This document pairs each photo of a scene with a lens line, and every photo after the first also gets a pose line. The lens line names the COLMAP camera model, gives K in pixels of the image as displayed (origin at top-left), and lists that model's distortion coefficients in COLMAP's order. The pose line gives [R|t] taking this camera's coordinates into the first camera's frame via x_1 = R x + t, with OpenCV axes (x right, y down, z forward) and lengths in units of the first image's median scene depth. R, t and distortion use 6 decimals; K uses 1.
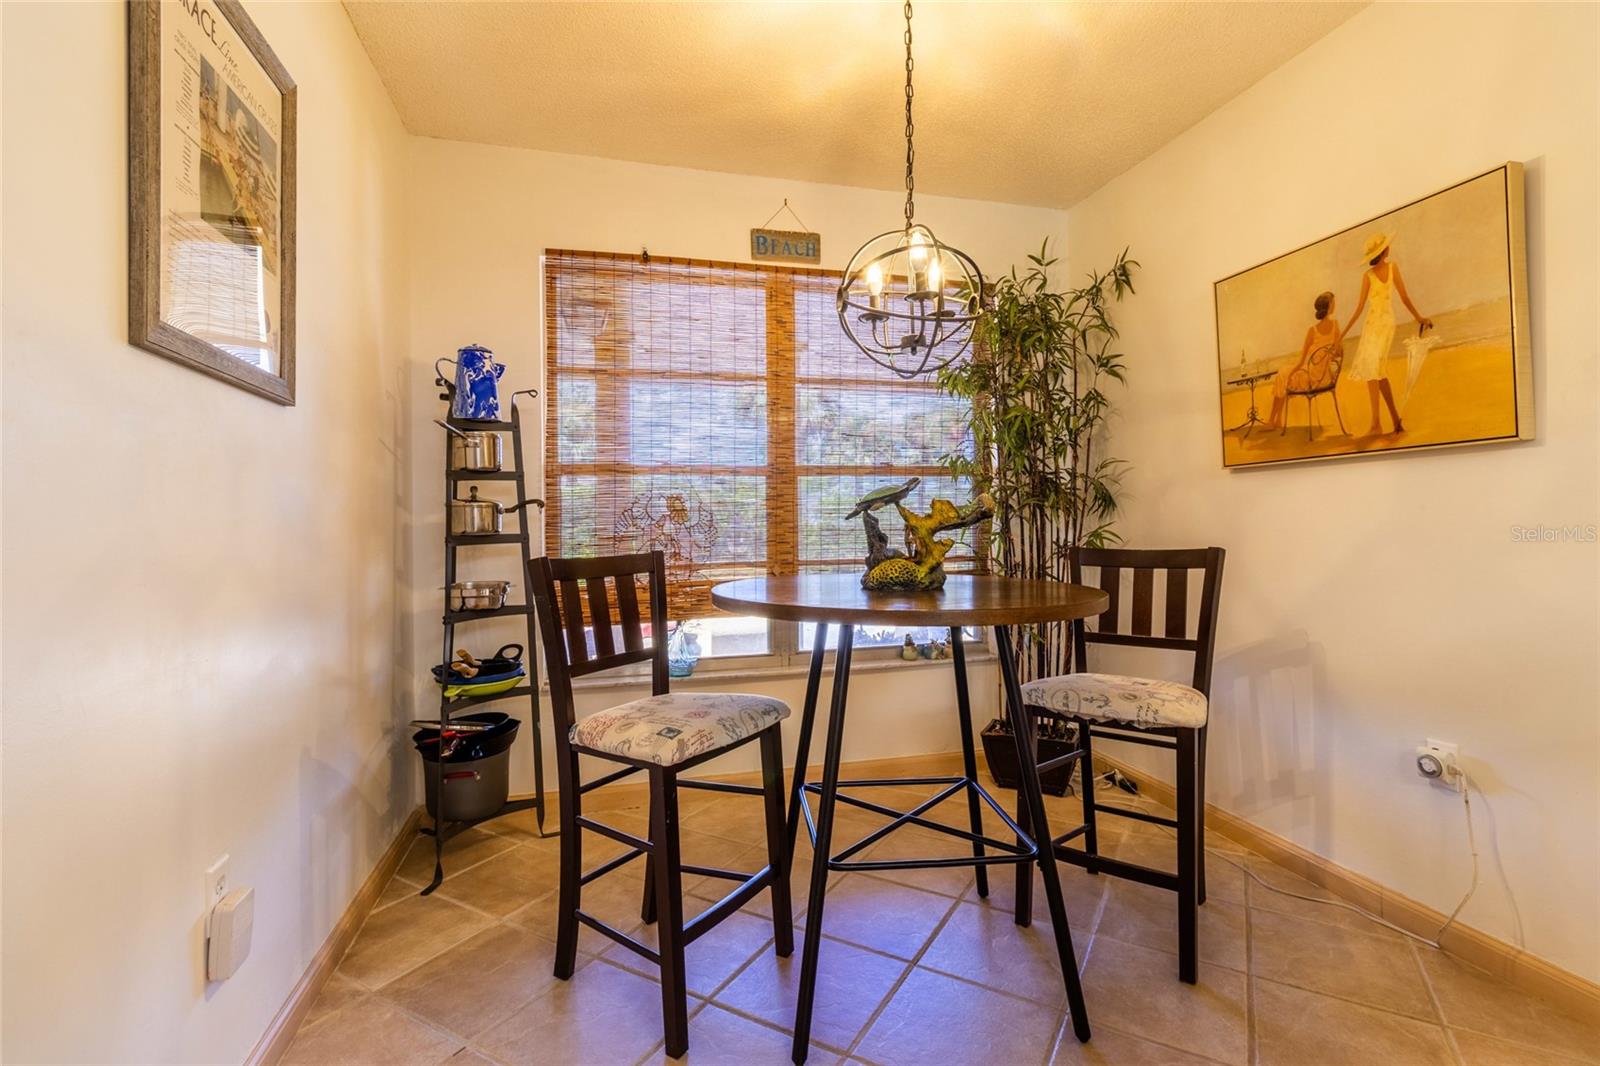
lens RADIAL K [[735.8, 0, 825.0], [0, 735.8, 526.7], [0, 0, 1]] dist [0.001948, -0.000045]
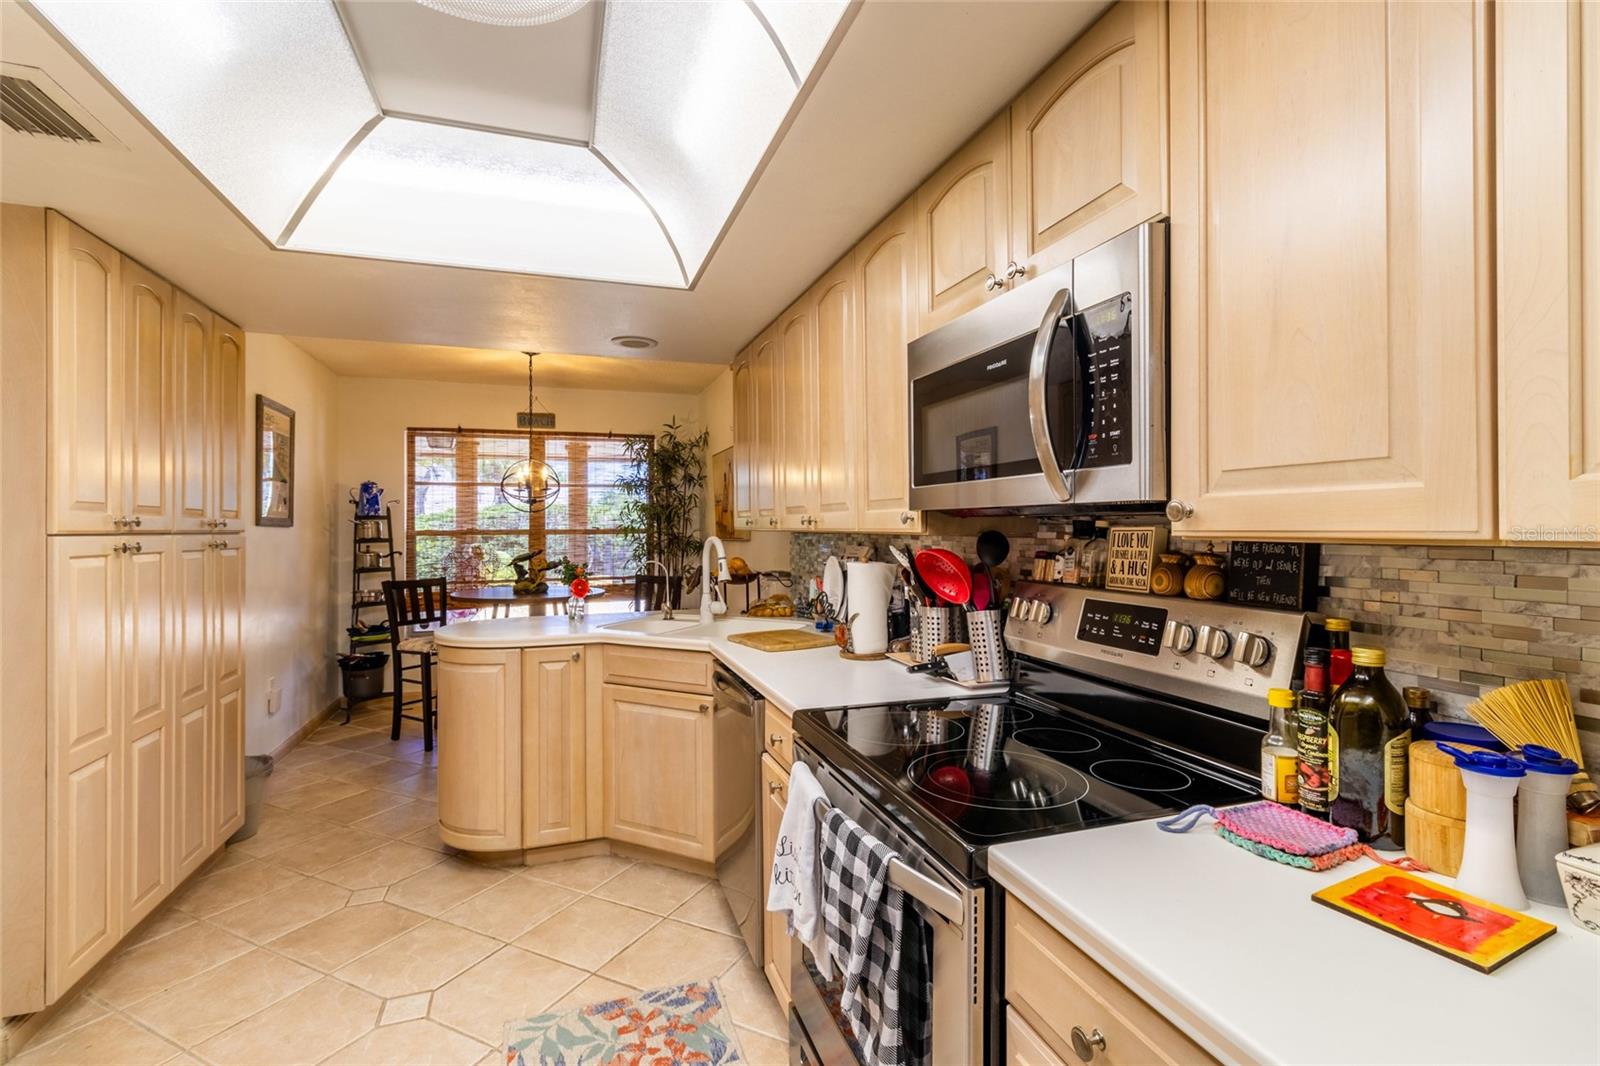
lens RADIAL K [[735.8, 0, 825.0], [0, 735.8, 526.7], [0, 0, 1]] dist [0.001948, -0.000045]
pose [[0.997812, 0.004198, 0.065983, 0.735199], [-0.003532, 0.999942, -0.010202, -0.094953], [-0.066022, 0.009946, 0.997769, -1.274273]]
